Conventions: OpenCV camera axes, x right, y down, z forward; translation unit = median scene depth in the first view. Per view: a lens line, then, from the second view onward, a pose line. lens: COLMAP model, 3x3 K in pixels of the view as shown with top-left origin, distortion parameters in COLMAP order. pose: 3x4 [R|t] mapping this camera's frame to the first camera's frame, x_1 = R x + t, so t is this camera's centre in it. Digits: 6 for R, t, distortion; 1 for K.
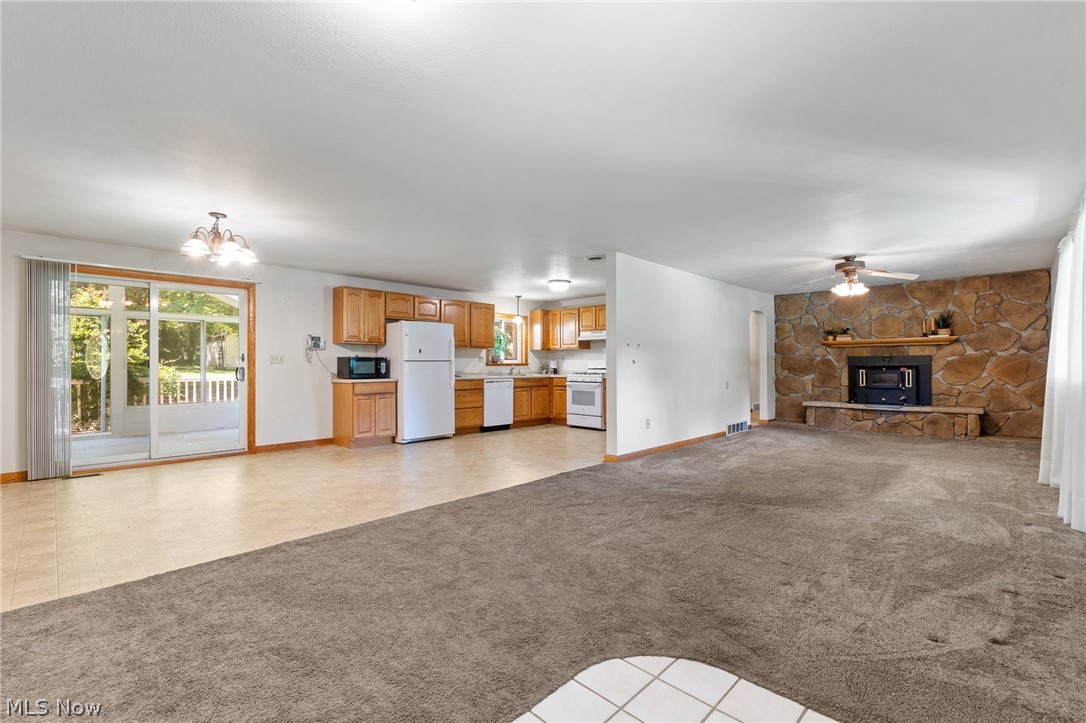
lens RADIAL K [[483.0, 0, 548.5], [0, 483.0, 357.0], [0, 0, 1]] dist [0.002967, -0.004221]
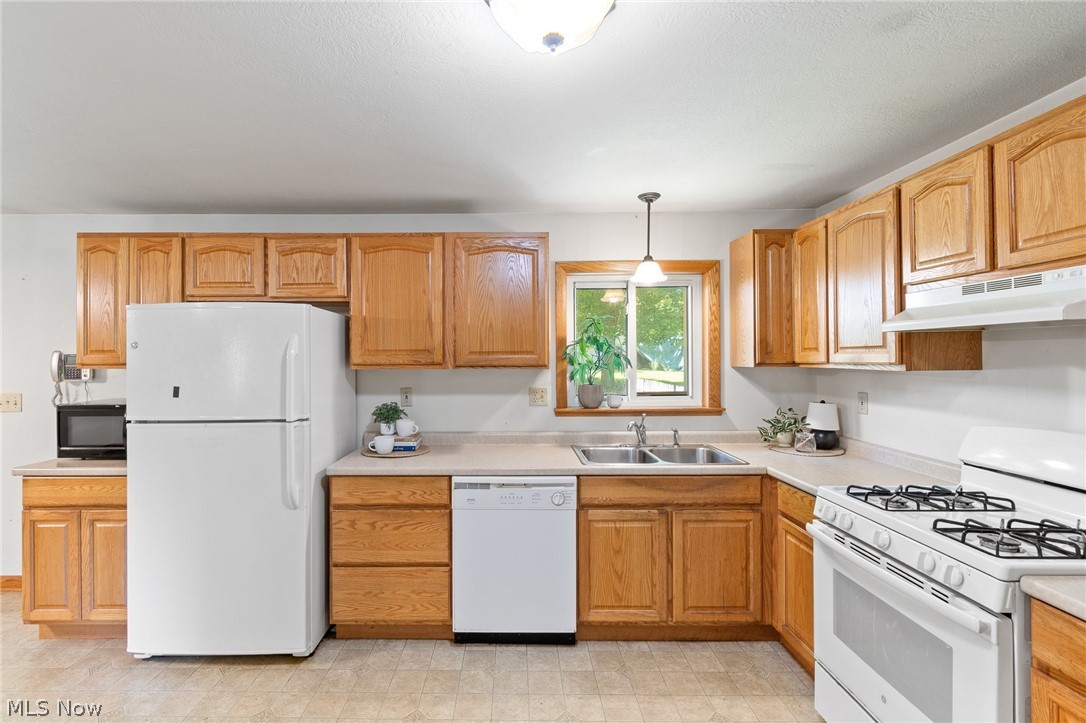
lens RADIAL K [[483.0, 0, 511.1], [0, 483.0, 359.8], [0, 0, 1]] dist [0.002967, -0.004221]
pose [[0.684660, -0.001624, -0.728861, 0.125591], [0.013526, 0.999854, 0.010478, -0.032196], [0.728737, -0.017032, 0.684582, 0.882158]]
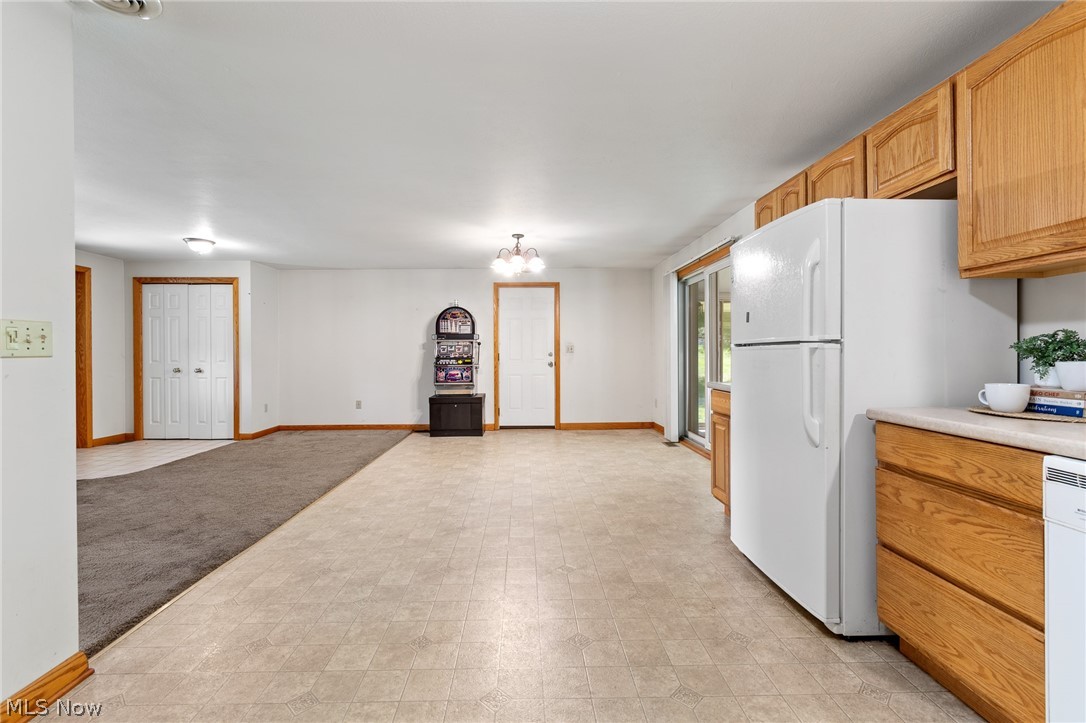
lens RADIAL K [[483.0, 0, 530.1], [0, 483.0, 354.9], [0, 0, 1]] dist [0.002967, -0.004221]
pose [[-0.715217, 0.008662, -0.698849, 0.096241], [0.017388, 0.999834, -0.005402, 0.014446], [0.698686, -0.016016, -0.715249, 1.072140]]
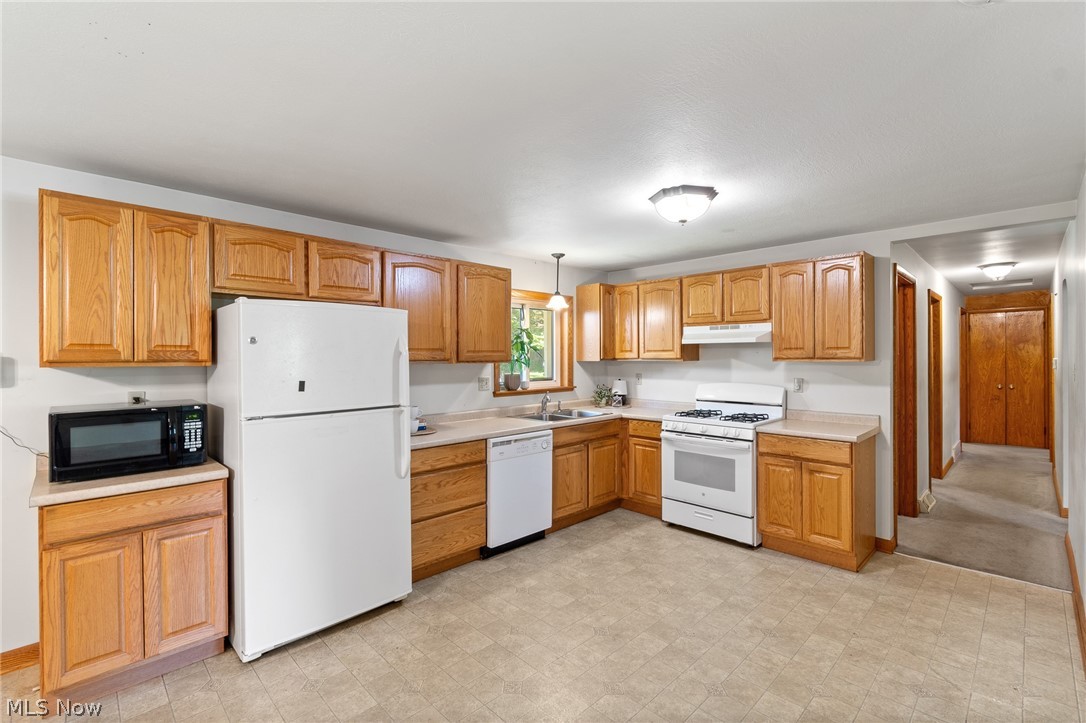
lens RADIAL K [[483.0, 0, 545.4], [0, 483.0, 358.9], [0, 0, 1]] dist [0.002967, -0.004221]
pose [[0.999515, -0.003675, -0.030914, -0.073957], [0.004237, 0.999826, 0.018156, -0.034971], [0.030842, -0.018278, 0.999357, 0.615263]]
